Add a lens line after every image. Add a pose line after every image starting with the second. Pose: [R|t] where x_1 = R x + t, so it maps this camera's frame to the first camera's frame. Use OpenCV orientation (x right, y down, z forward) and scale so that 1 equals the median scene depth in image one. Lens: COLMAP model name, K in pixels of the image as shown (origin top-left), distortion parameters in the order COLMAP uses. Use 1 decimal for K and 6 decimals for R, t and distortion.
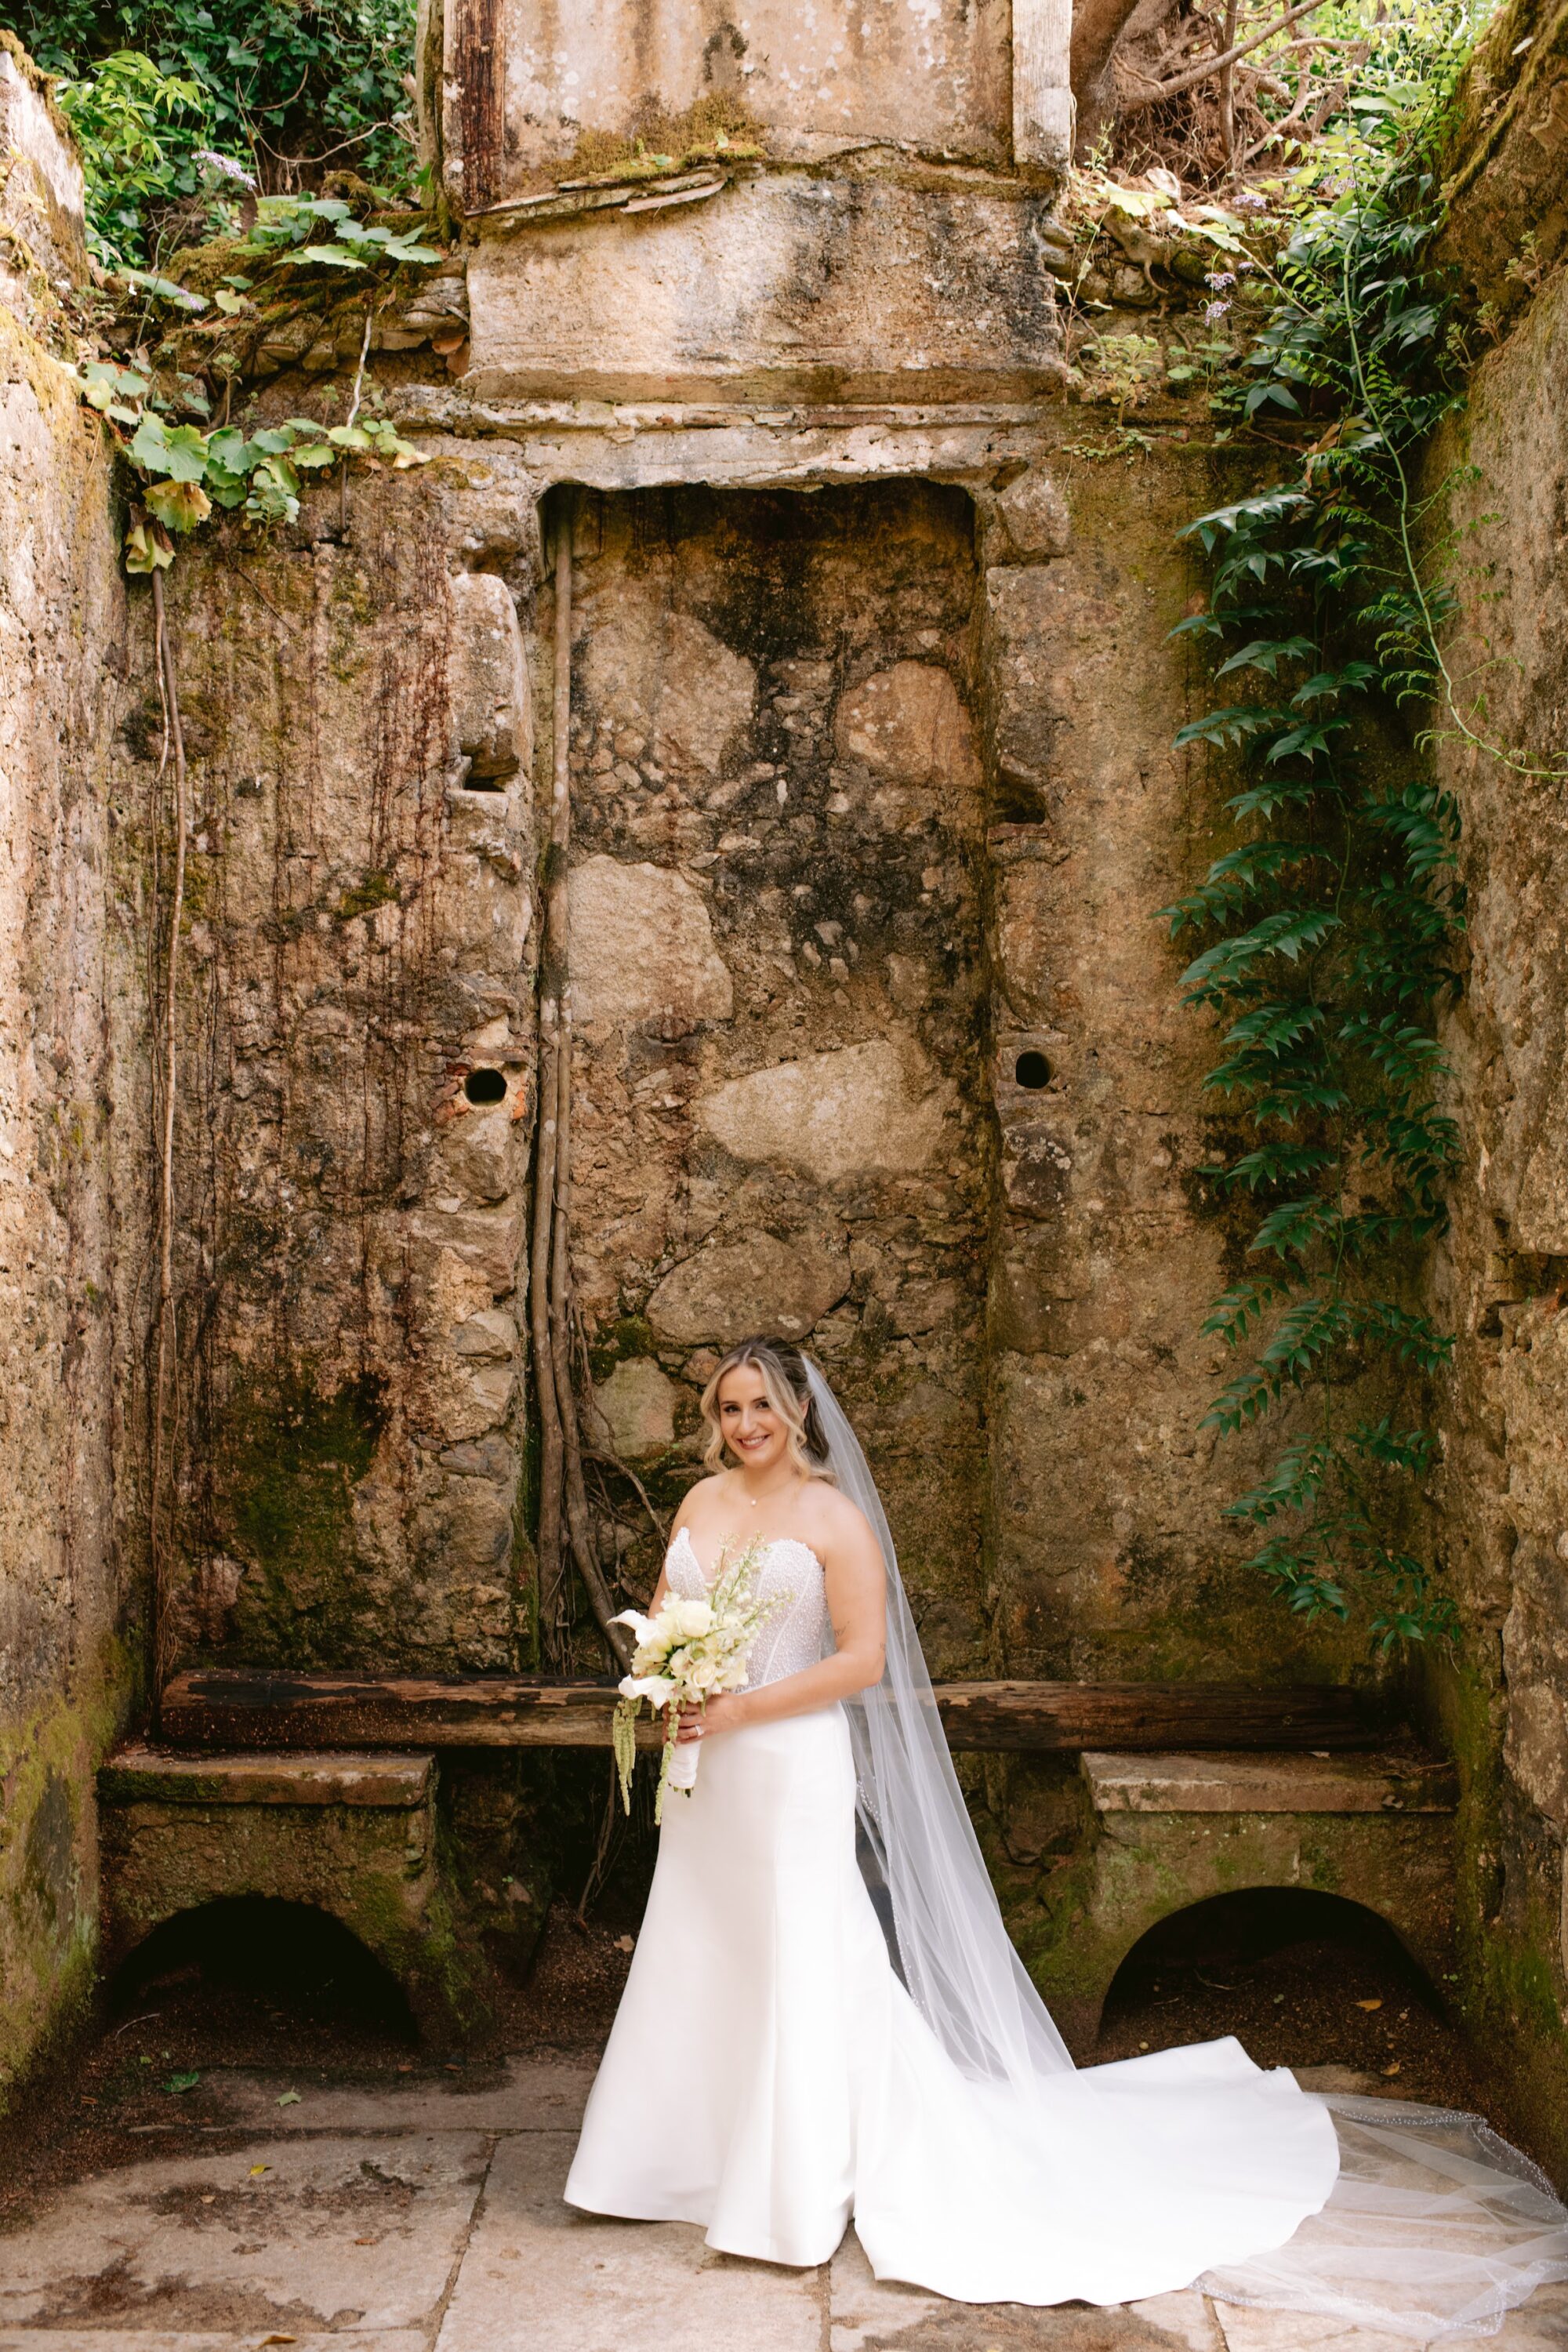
lens RADIAL K [[2334.2, 0, 784.0], [0, 2334.2, 1176.0], [0, 0, 1]] dist [-0.108517, 0.123371]
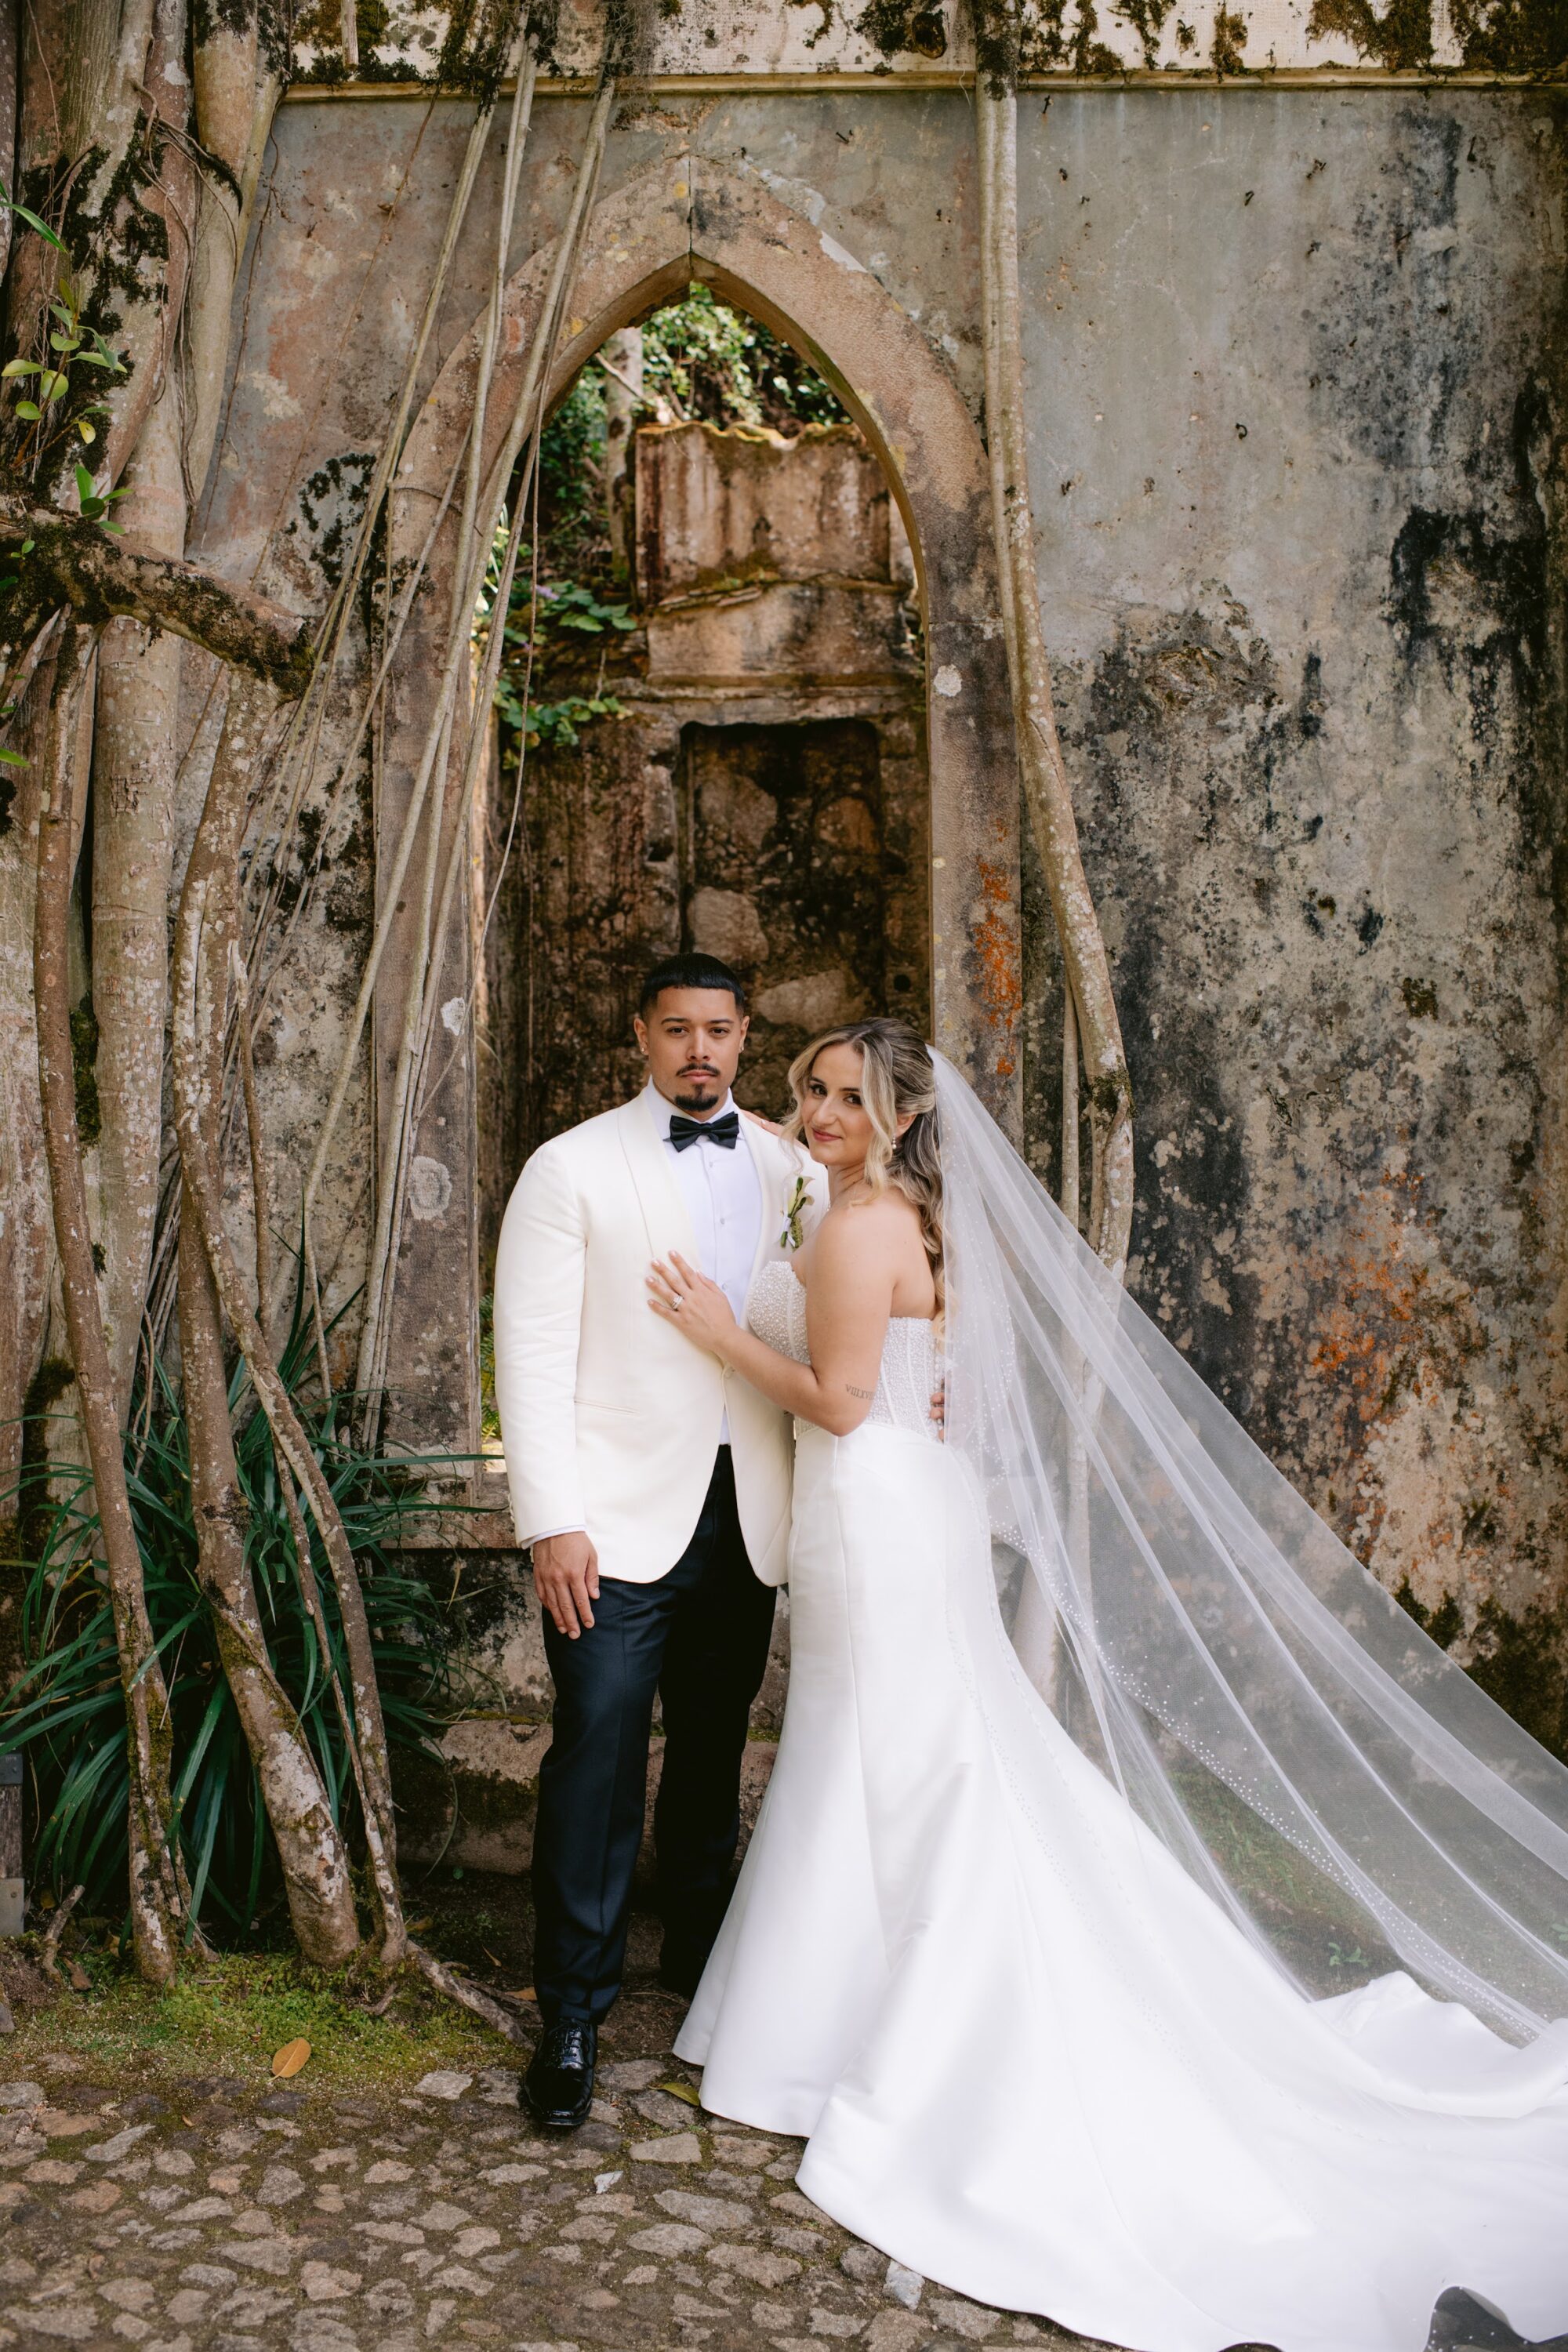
lens RADIAL K [[2334.2, 0, 784.0], [0, 2334.2, 1176.0], [0, 0, 1]] dist [-0.108517, 0.123371]
pose [[0.999943, -0.010299, 0.002850, -0.017037], [0.010149, 0.998776, 0.048408, 0.031574], [-0.003345, -0.048377, 0.998824, -1.298156]]
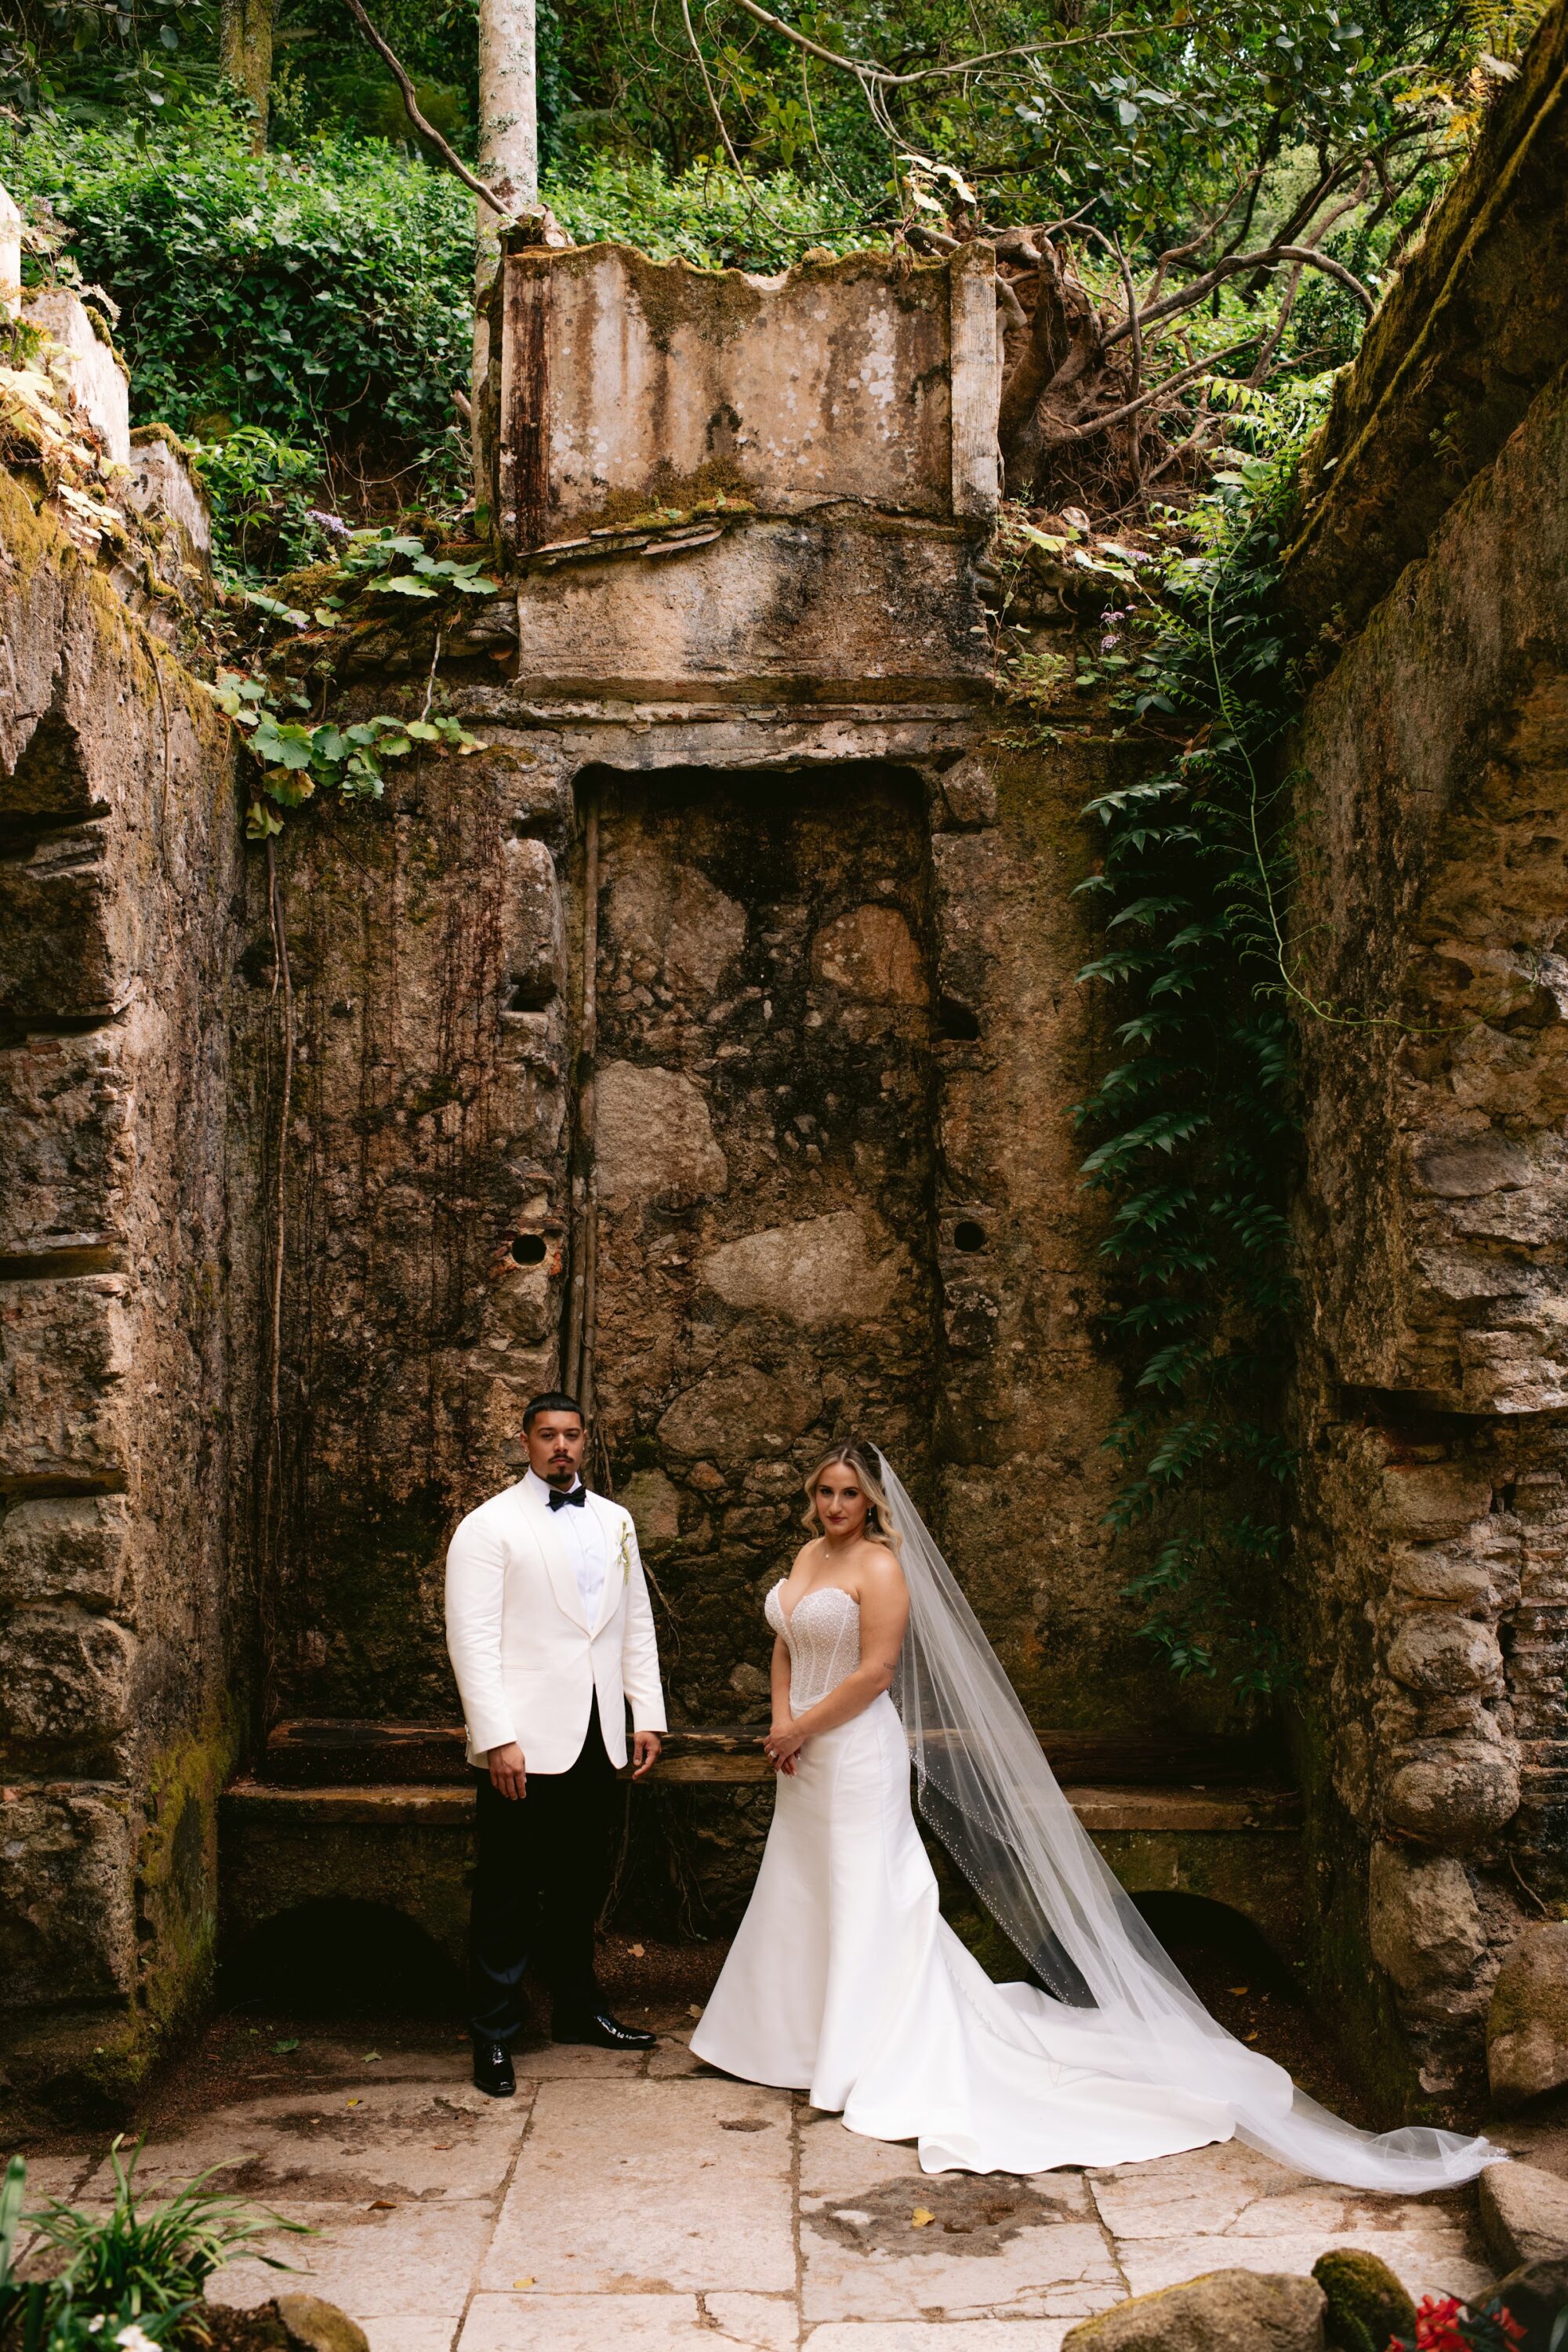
lens RADIAL K [[2334.2, 0, 784.0], [0, 2334.2, 1176.0], [0, 0, 1]] dist [-0.108517, 0.123371]
pose [[0.999993, 0.001980, 0.003252, 0.004124], [-0.001805, 0.998600, -0.052874, -0.011915], [-0.003353, 0.052868, 0.998596, -0.248741]]
